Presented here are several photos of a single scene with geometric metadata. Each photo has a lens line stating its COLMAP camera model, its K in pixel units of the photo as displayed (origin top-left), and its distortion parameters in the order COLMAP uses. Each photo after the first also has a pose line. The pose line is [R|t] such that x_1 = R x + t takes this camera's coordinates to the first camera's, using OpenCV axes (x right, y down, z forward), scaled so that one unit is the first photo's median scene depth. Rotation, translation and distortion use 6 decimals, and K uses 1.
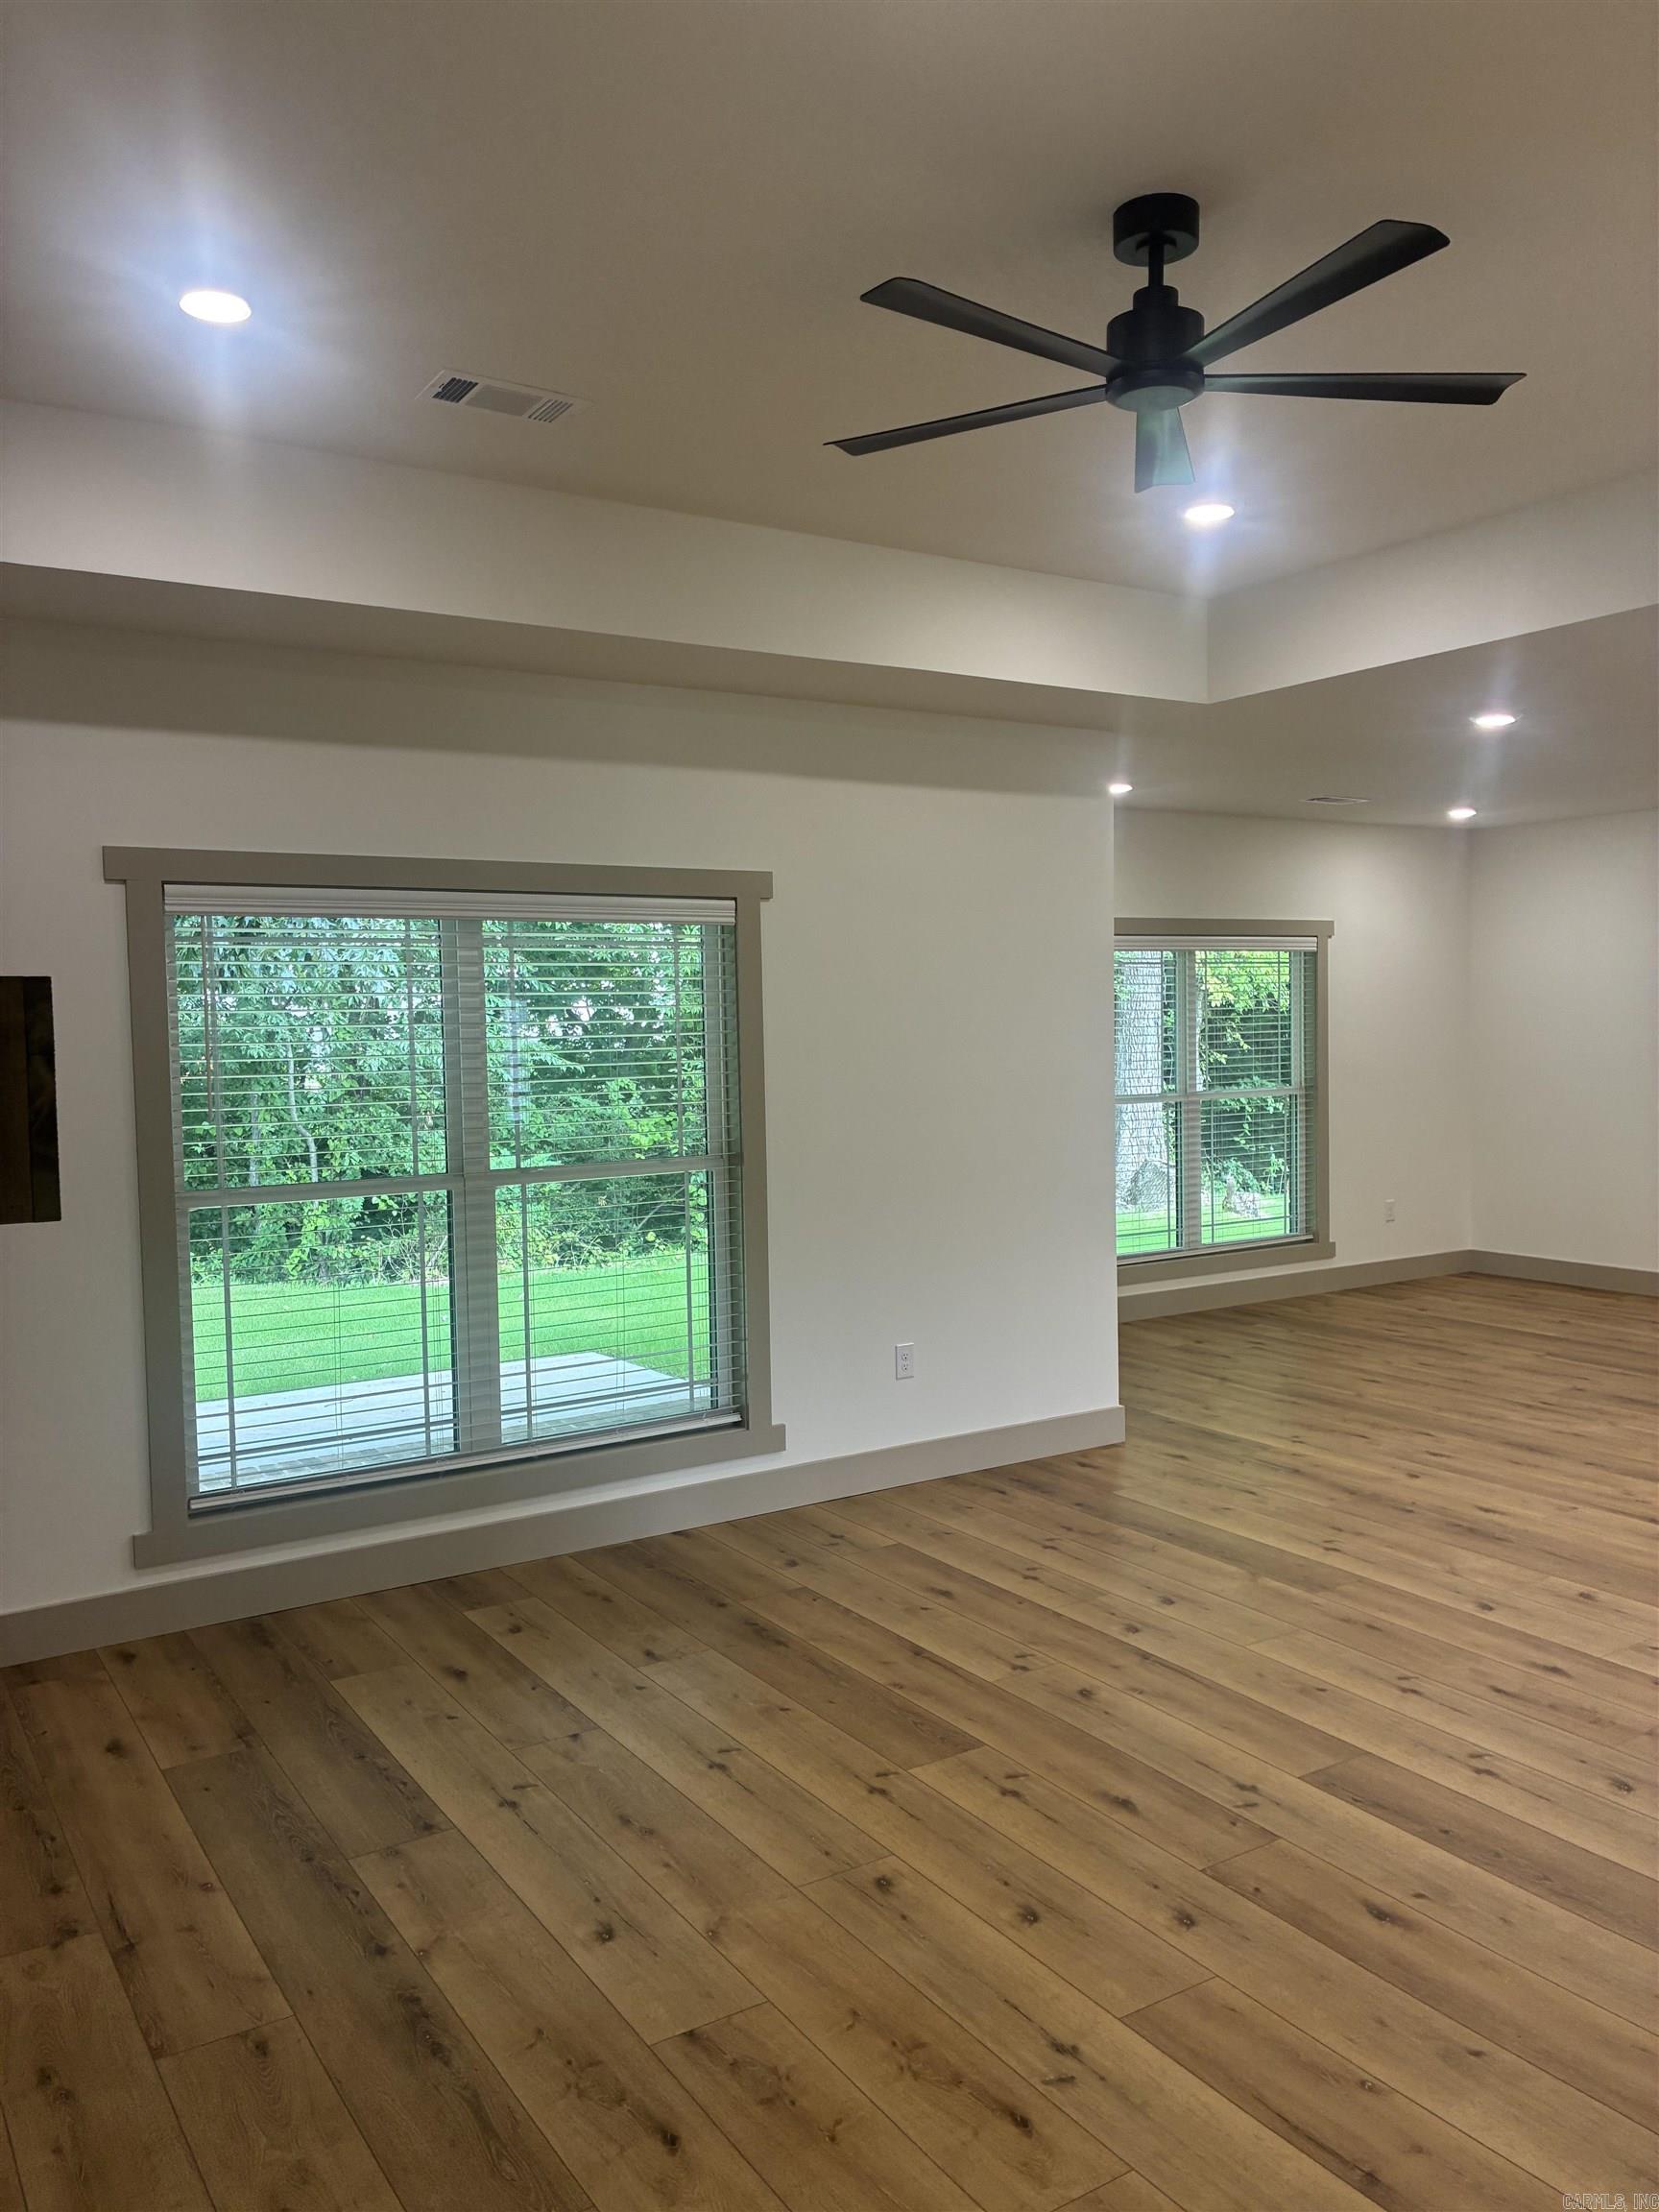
lens RADIAL K [[1678.3, 0, 849.4], [0, 1678.3, 1089.4], [0, 0, 1]] dist [0.040111, -0.039029]
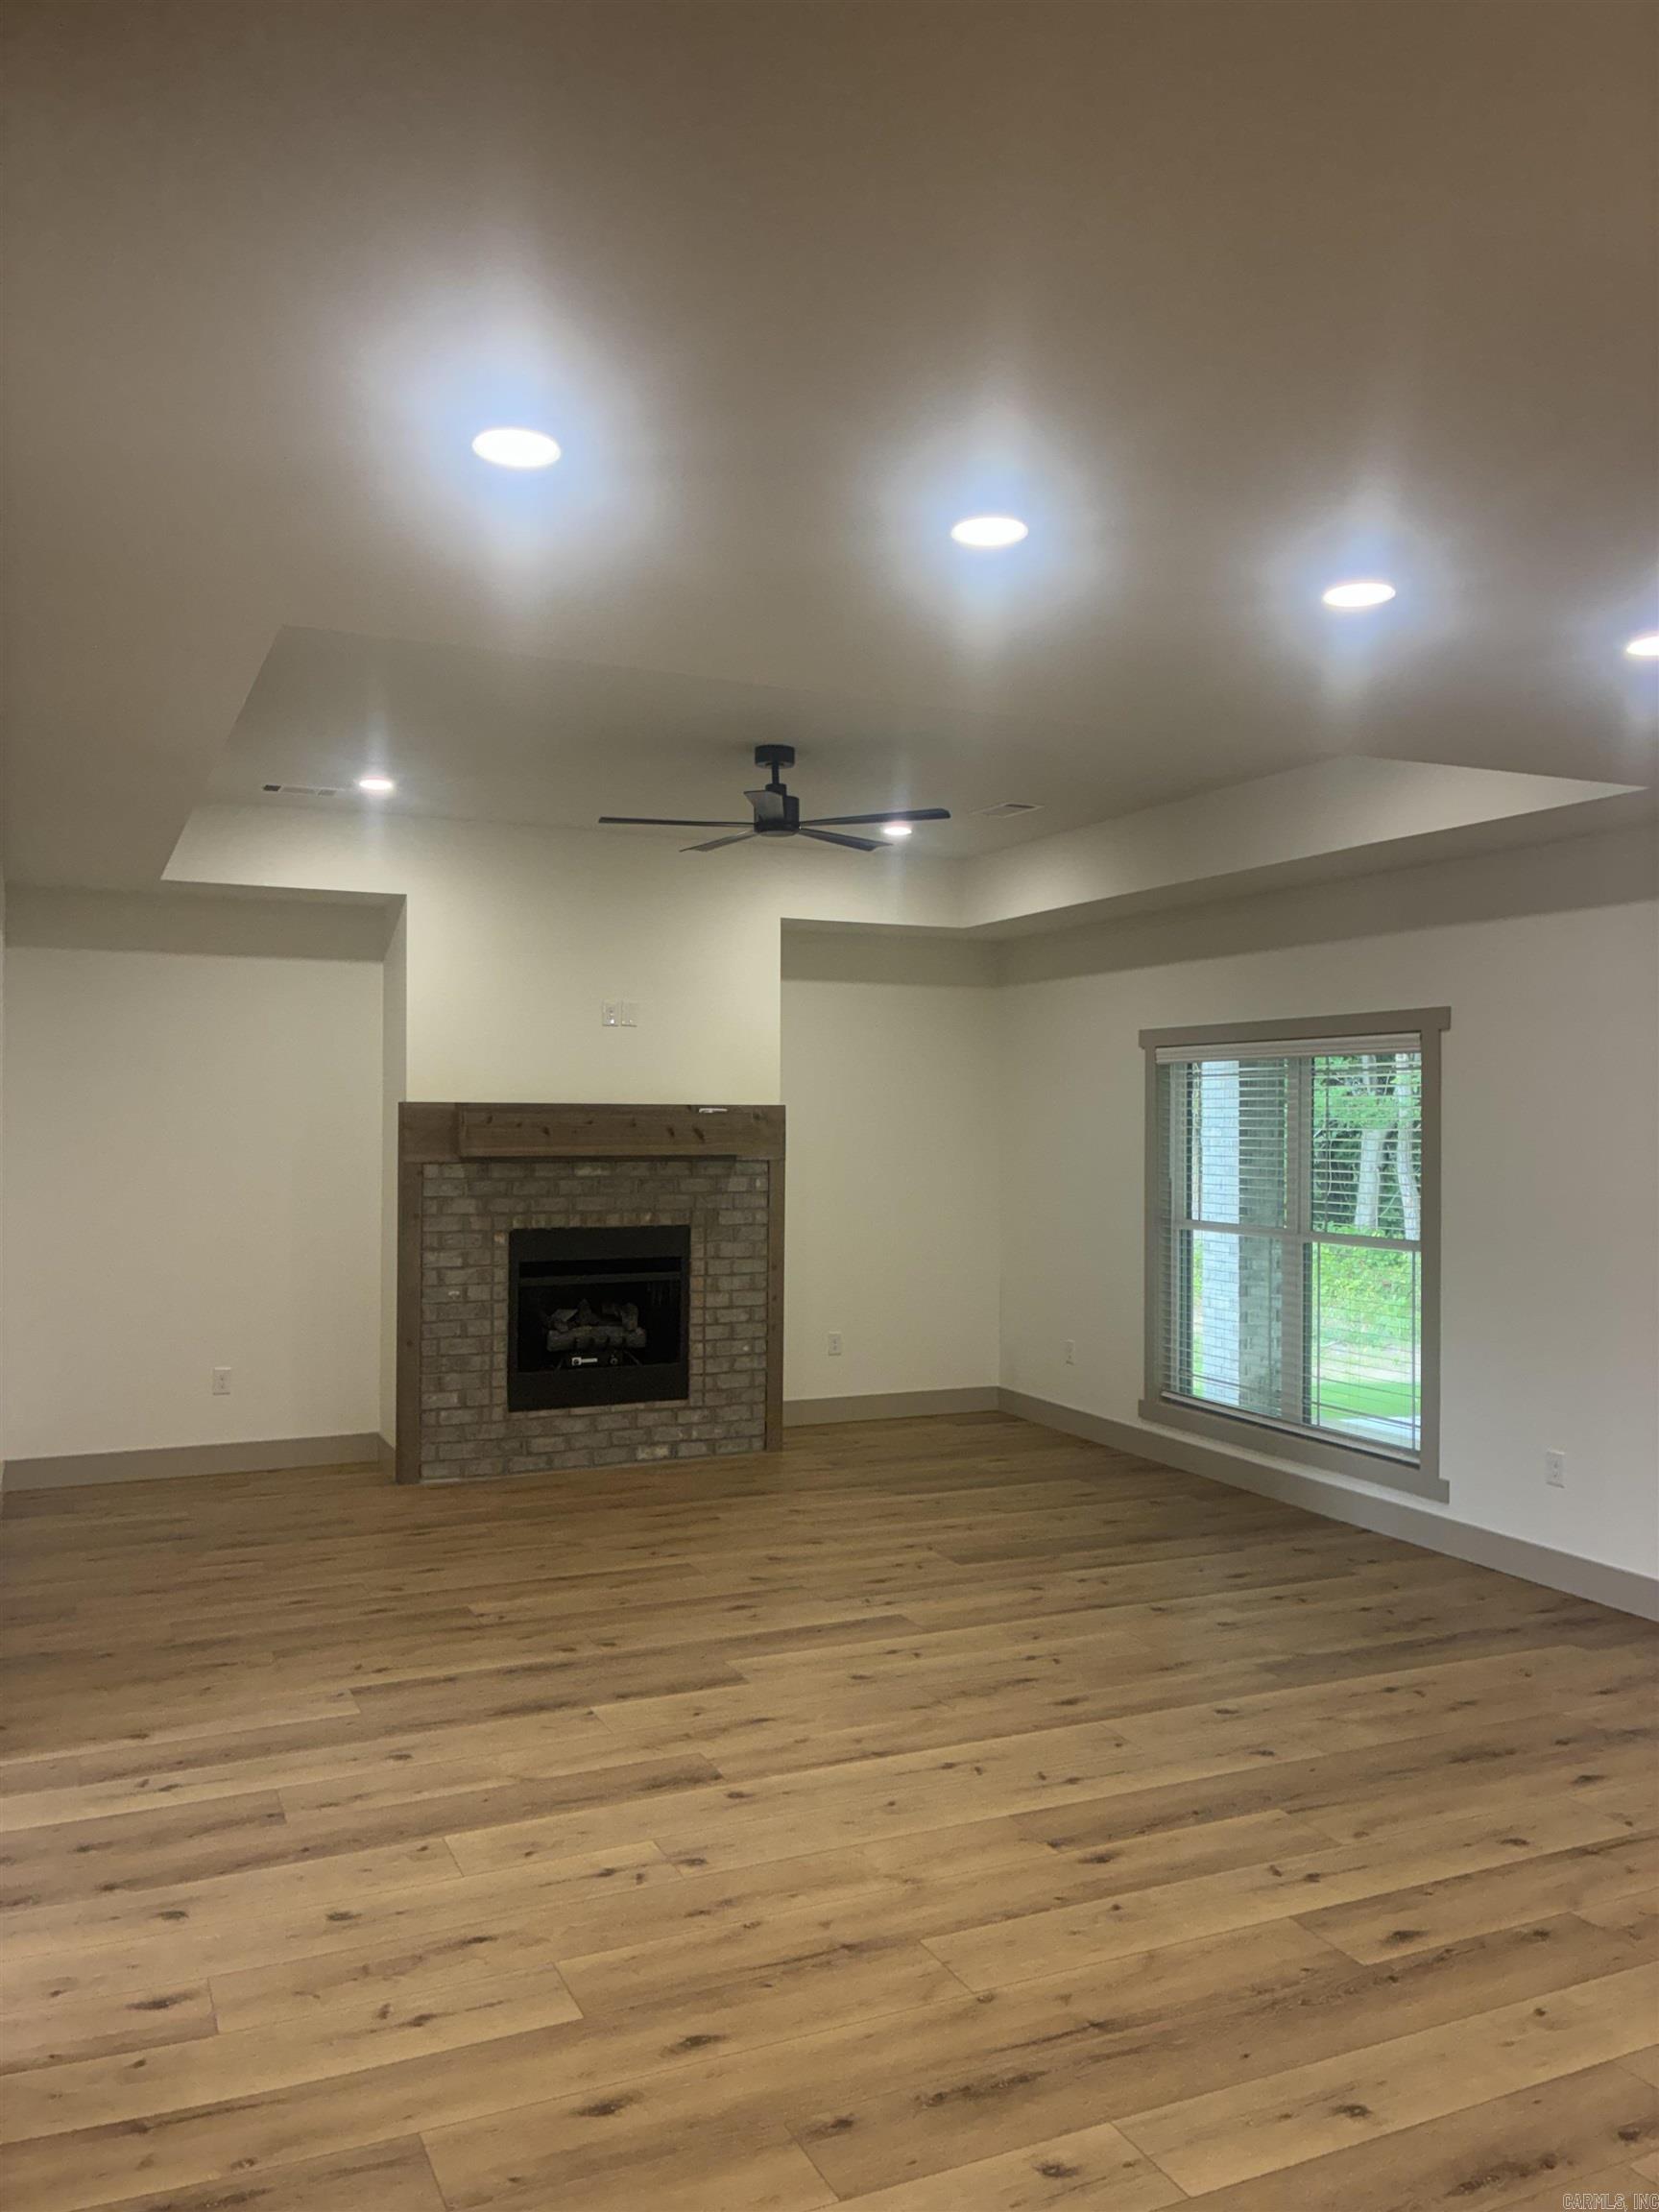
lens RADIAL K [[1678.3, 0, 817.0], [0, 1678.3, 1089.3], [0, 0, 1]] dist [0.040111, -0.039029]
pose [[-0.145486, -0.000767, -0.989360, 1.396294], [-0.046348, 0.998907, 0.006042, -0.068554], [0.988274, 0.046734, -0.145362, 0.858090]]
